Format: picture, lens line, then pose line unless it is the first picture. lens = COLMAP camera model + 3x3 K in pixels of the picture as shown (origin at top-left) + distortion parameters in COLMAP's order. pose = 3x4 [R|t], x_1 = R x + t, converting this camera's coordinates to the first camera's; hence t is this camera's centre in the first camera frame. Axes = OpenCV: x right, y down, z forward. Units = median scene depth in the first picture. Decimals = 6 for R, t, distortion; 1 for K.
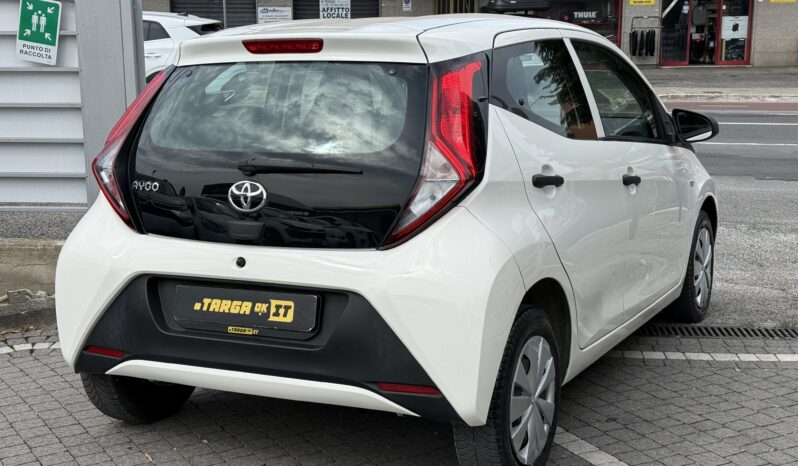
lens RADIAL K [[1125.4, 0, 399.0], [0, 1125.4, 233.0], [0, 0, 1]] dist [0.121183, -0.007497]
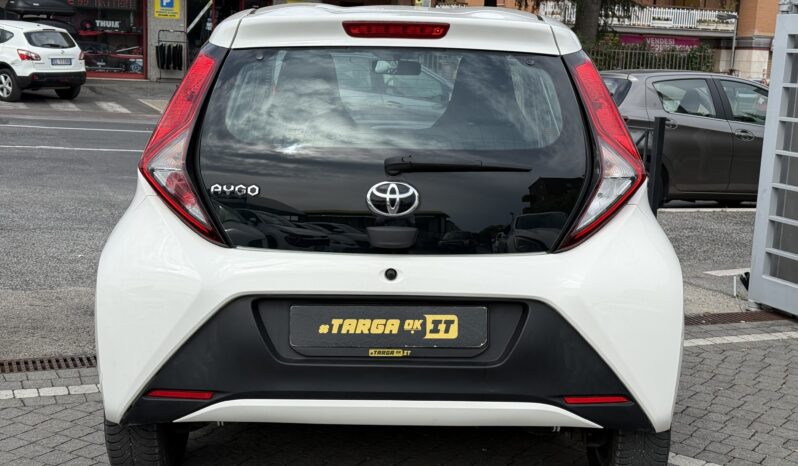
lens RADIAL K [[1125.4, 0, 399.0], [0, 1125.4, 233.0], [0, 0, 1]] dist [0.121183, -0.007497]
pose [[0.883090, -0.028579, 0.468332, -0.535836], [0.035510, 0.999351, -0.005975, -0.000543], [-0.467858, 0.021907, 0.883532, 0.224651]]
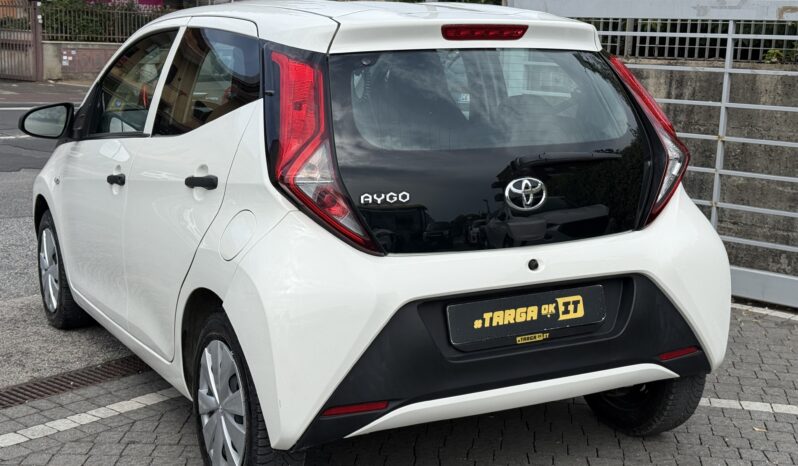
lens RADIAL K [[1125.4, 0, 399.0], [0, 1125.4, 233.0], [0, 0, 1]] dist [0.121183, -0.007497]
pose [[0.567173, -0.118509, 0.815028, -0.946422], [0.118367, 0.991049, 0.061733, -0.069511], [-0.815049, 0.061459, 0.576124, 0.547440]]
